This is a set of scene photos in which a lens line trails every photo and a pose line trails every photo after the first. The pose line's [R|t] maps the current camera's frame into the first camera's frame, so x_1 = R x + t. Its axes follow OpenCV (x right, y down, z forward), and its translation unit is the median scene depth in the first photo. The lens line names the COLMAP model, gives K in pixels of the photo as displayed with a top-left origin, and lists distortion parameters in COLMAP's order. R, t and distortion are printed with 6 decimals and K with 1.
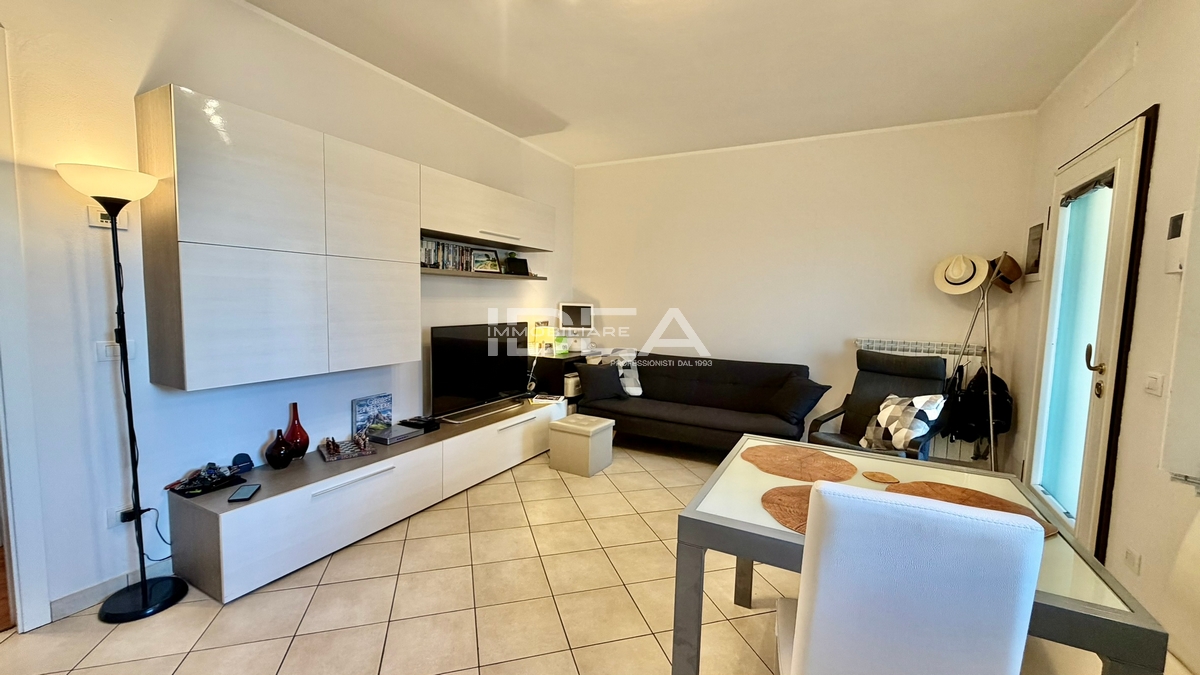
lens RADIAL K [[478.9, 0, 594.4], [0, 478.9, 337.3], [0, 0, 1]] dist [0.000091, 0.000379]
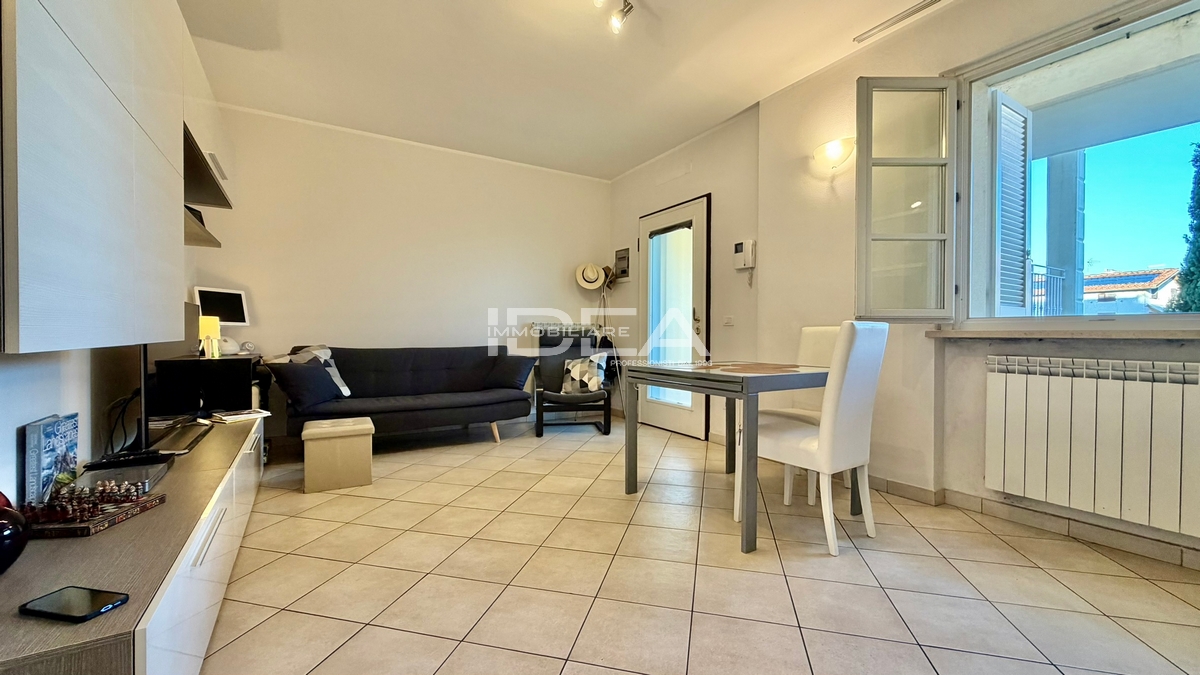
lens RADIAL K [[478.9, 0, 594.4], [0, 478.9, 337.3], [0, 0, 1]] dist [0.000091, 0.000379]
pose [[0.511900, -0.030808, 0.858492, -0.567443], [0.080580, 0.996673, -0.012281, 0.085916], [-0.855258, 0.075464, 0.512679, 0.239825]]
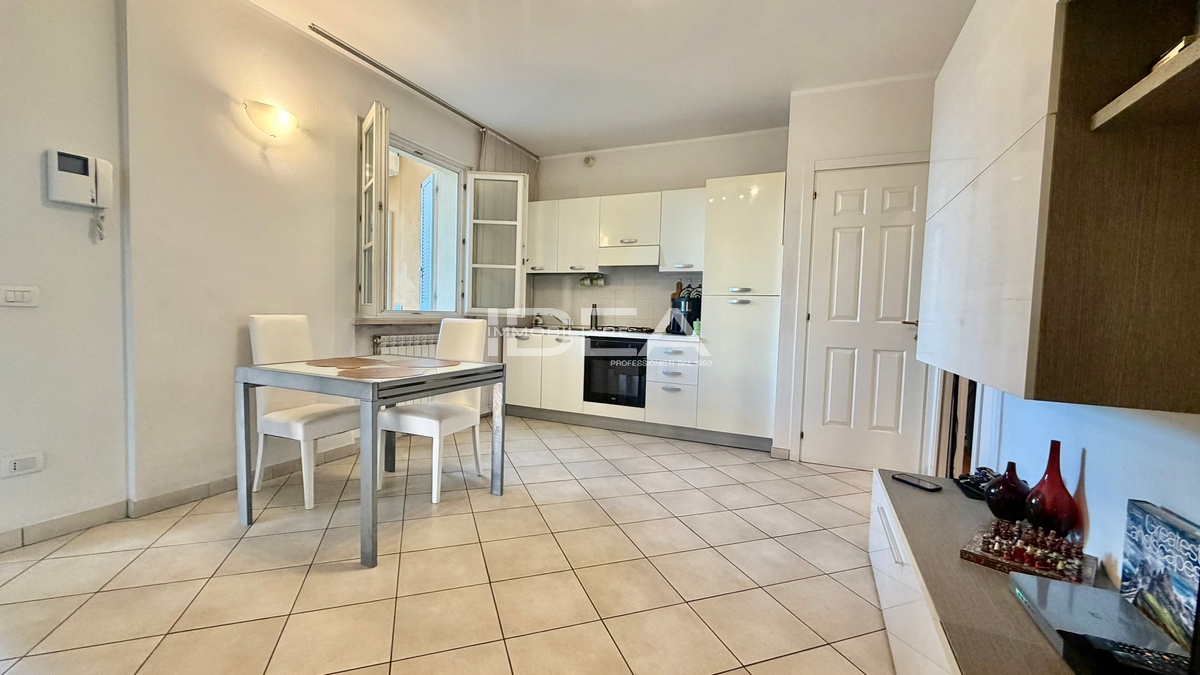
lens RADIAL K [[478.9, 0, 594.4], [0, 478.9, 337.3], [0, 0, 1]] dist [0.000091, 0.000379]
pose [[-0.996626, -0.056713, -0.059329, -0.030713], [-0.064080, 0.989348, 0.130705, -0.018939], [0.051285, 0.134066, -0.989645, 1.221628]]
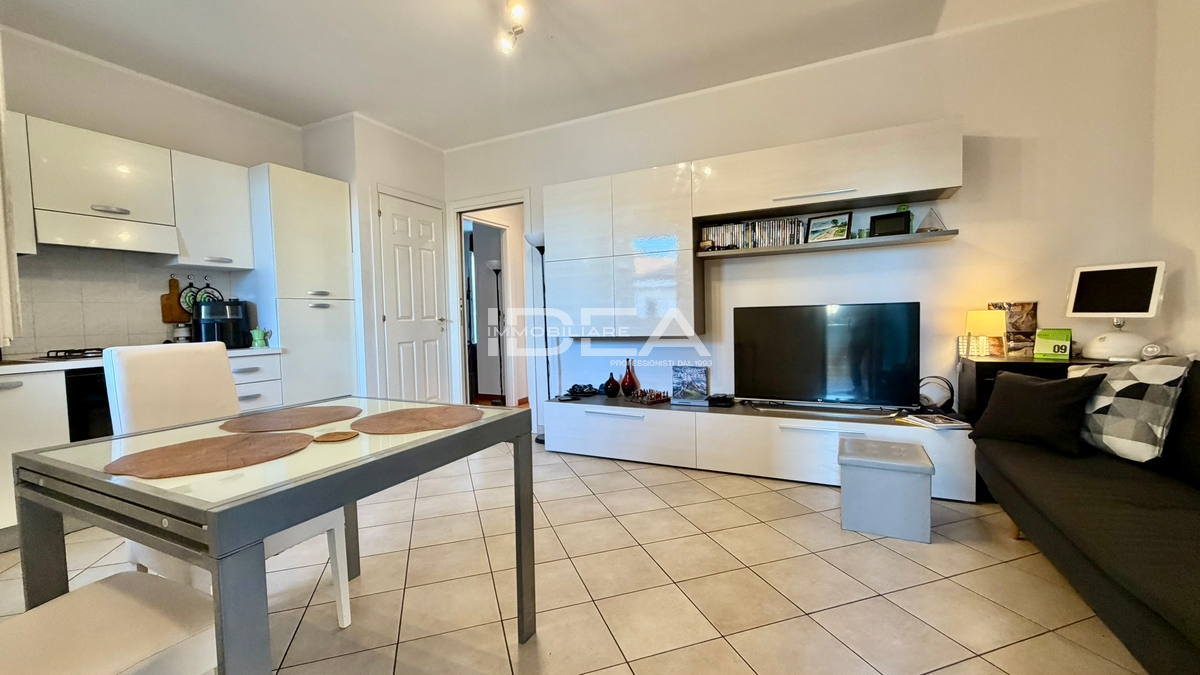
lens RADIAL K [[478.9, 0, 594.4], [0, 478.9, 337.3], [0, 0, 1]] dist [0.000091, 0.000379]
pose [[0.029657, 0.015454, -0.999441, 0.685184], [-0.057809, 0.998233, 0.013720, 0.046156], [0.997887, 0.057369, 0.030498, 0.682747]]
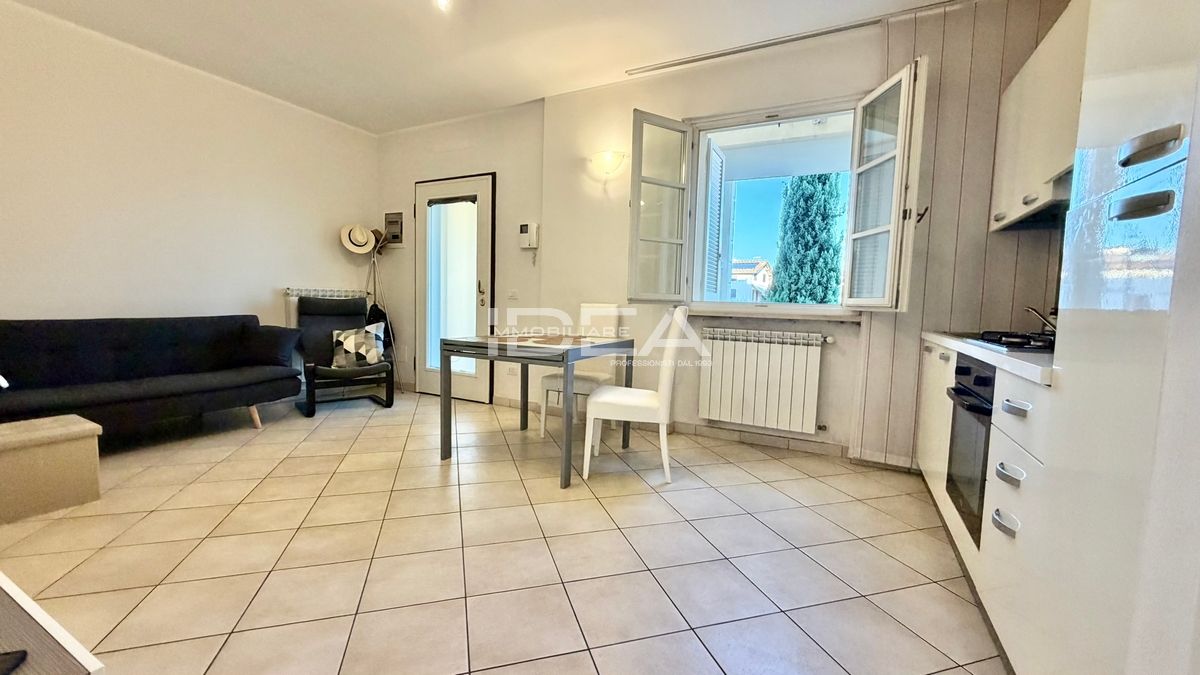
lens RADIAL K [[478.9, 0, 594.4], [0, 478.9, 337.3], [0, 0, 1]] dist [0.000091, 0.000379]
pose [[-0.007665, -0.102463, 0.994707, -0.694600], [0.055267, 0.993173, 0.102731, 0.050382], [-0.998442, 0.055762, -0.001950, 0.351464]]
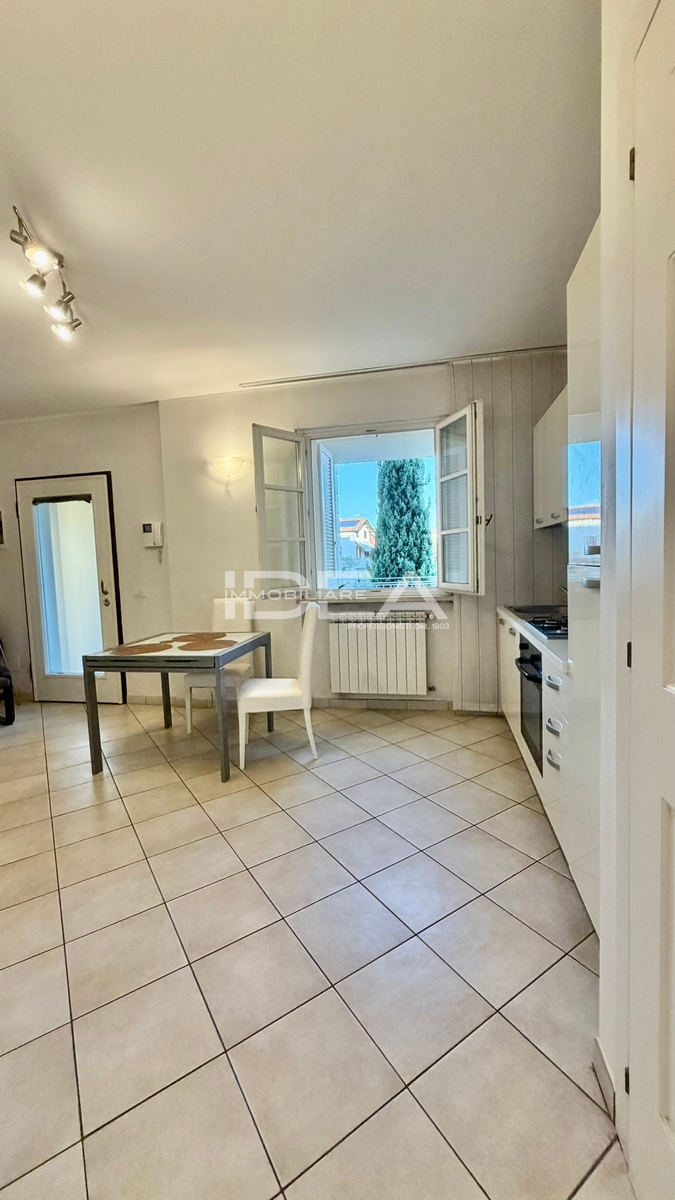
lens RADIAL K [[478.9, 0, 338.4], [0, 478.9, 594.0], [0, 0, 1]] dist [0.000091, 0.000379]
pose [[-0.286402, -0.085738, 0.954266, -0.791861], [0.109698, 0.986504, 0.121558, -0.042879], [-0.951809, 0.139495, -0.273132, 0.407848]]
